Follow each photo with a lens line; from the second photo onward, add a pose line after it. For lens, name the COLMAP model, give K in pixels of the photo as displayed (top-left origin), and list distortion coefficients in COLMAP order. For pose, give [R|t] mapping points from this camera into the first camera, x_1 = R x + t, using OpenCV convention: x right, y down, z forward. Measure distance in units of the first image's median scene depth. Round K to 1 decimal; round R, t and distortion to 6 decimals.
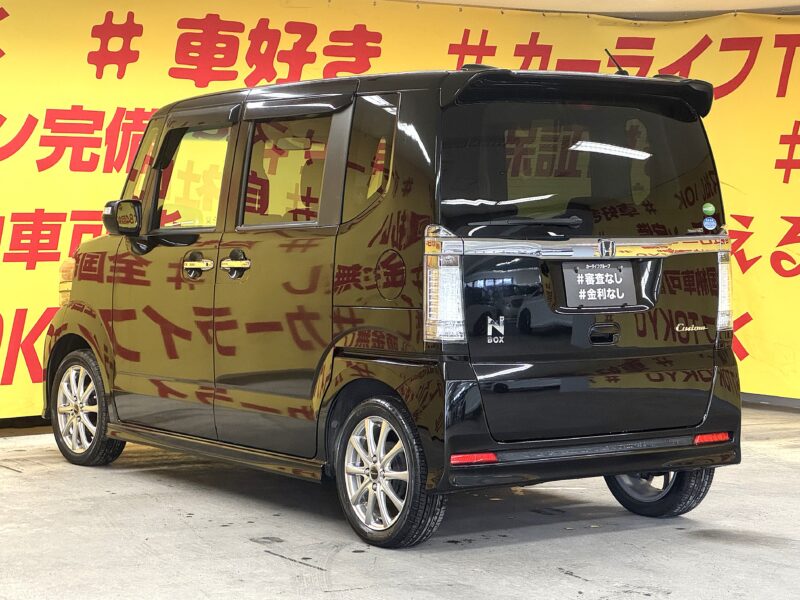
lens RADIAL K [[1890.1, 0, 401.0], [0, 1890.1, 292.4], [0, 0, 1]] dist [0.138098, 0.000000]
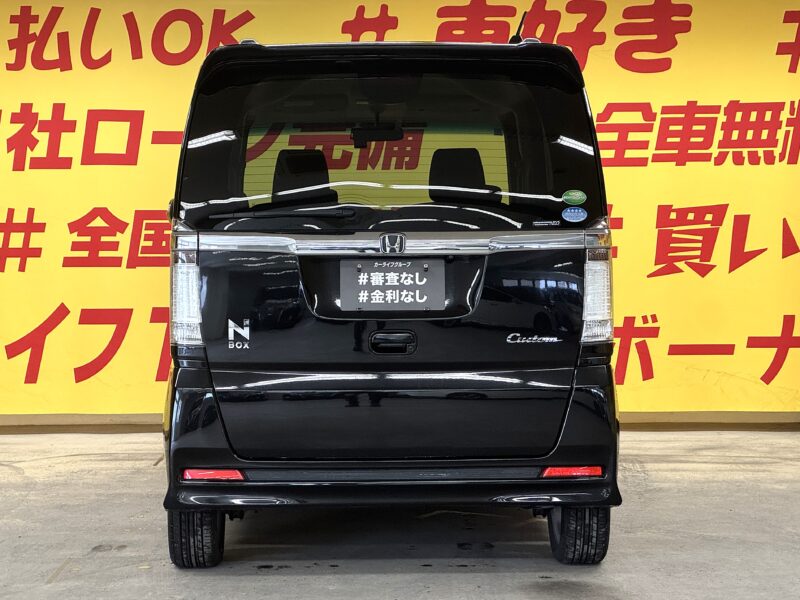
lens RADIAL K [[1890.1, 0, 397.9], [0, 1890.1, 300.6], [0, 0, 1]] dist [0.138098, 0.000000]
pose [[0.829226, 0.014239, -0.558732, 0.517422], [-0.012377, 0.999898, 0.007112, -0.003064], [0.558776, 0.001018, 0.829318, 0.245590]]
